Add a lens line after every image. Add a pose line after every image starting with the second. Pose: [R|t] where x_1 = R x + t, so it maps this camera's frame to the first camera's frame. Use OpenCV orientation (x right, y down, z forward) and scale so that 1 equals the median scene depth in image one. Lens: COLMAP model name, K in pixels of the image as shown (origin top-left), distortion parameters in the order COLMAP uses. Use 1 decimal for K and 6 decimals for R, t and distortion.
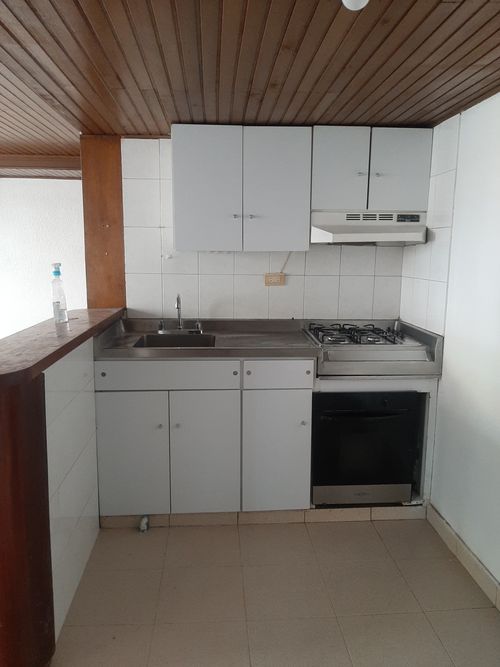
lens RADIAL K [[518.5, 0, 259.9], [0, 518.5, 334.2], [0, 0, 1]] dist [0.075627, -0.117496]
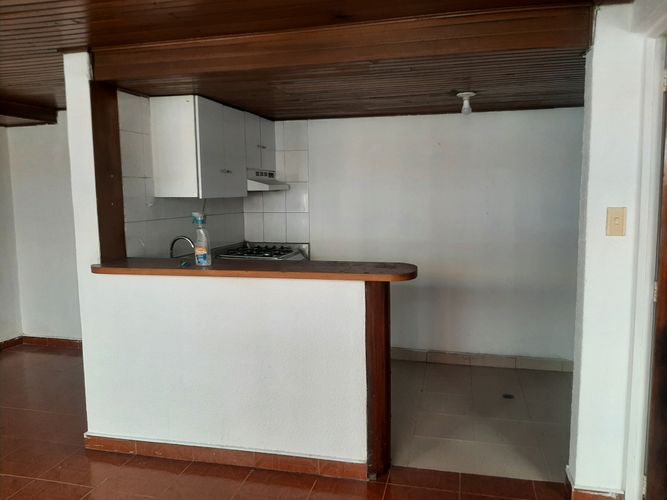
lens RADIAL K [[518.5, 0, 333.1], [0, 518.5, 247.6], [0, 0, 1]] dist [0.075627, -0.117496]
pose [[0.369906, -0.109967, 0.922538, -1.108893], [0.164018, 0.985104, 0.051660, -0.060537], [-0.914477, 0.132203, 0.382432, 0.275445]]
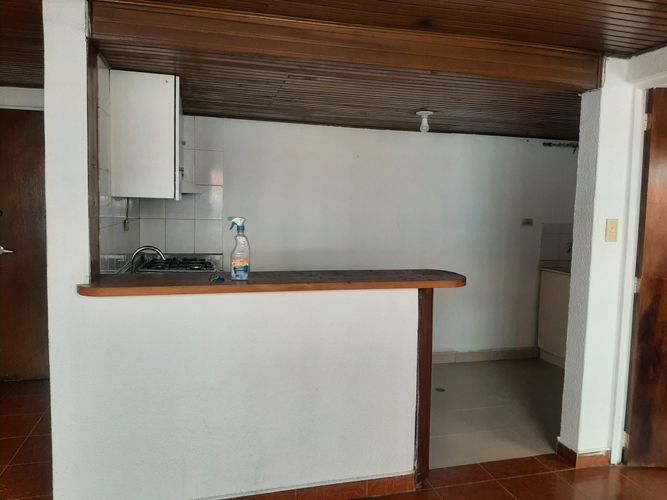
lens RADIAL K [[518.5, 0, 333.1], [0, 518.5, 247.6], [0, 0, 1]] dist [0.075627, -0.117496]
pose [[-0.128929, -0.090045, 0.987557, -1.128505], [0.137999, 0.984550, 0.107787, -0.135059], [-0.982005, 0.150179, -0.114511, 0.814932]]
